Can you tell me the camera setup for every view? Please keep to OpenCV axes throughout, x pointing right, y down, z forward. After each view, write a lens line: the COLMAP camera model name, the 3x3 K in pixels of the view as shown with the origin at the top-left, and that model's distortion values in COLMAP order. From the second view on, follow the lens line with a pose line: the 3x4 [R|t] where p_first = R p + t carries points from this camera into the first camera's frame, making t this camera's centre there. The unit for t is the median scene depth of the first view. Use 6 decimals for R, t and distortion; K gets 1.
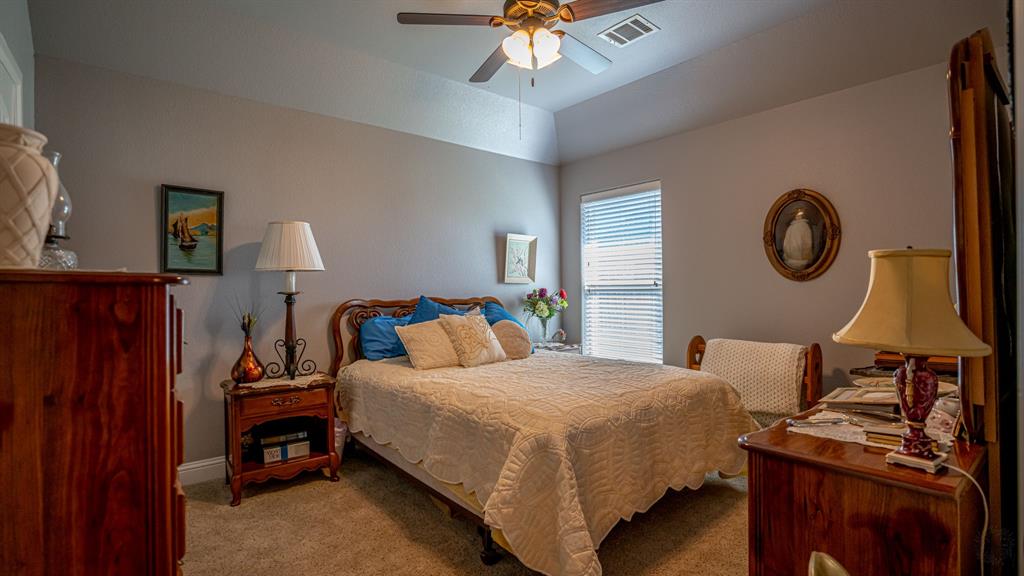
lens RADIAL K [[472.1, 0, 509.6], [0, 472.1, 291.4], [0, 0, 1]] dist [-0.063509, 0.025704]
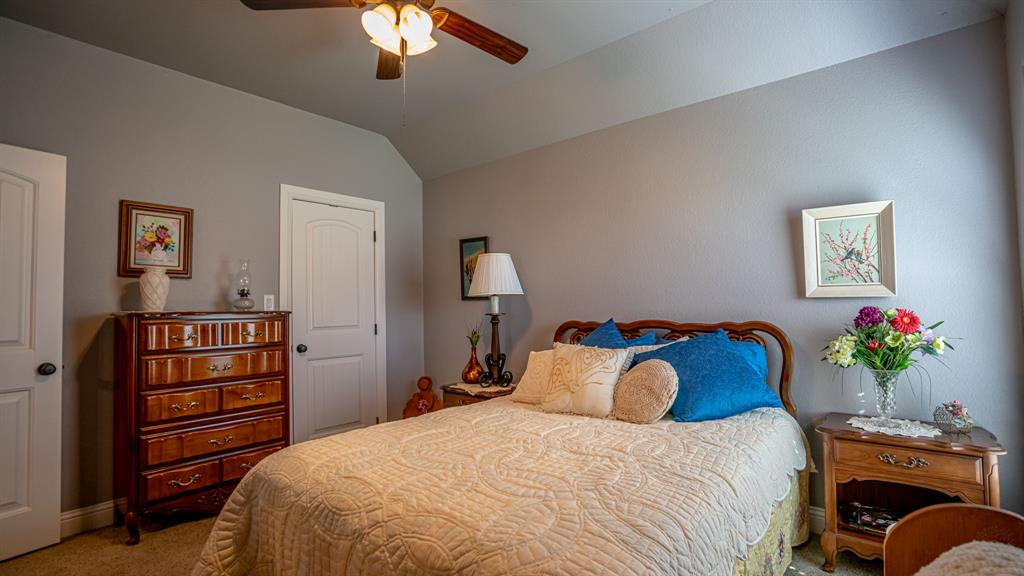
lens RADIAL K [[472.1, 0, 509.6], [0, 472.1, 291.4], [0, 0, 1]] dist [-0.063509, 0.025704]
pose [[0.190163, -0.036096, -0.981089, 0.464310], [0.007344, 0.999348, -0.035344, -0.008326], [0.981725, -0.000484, 0.190304, 0.543679]]
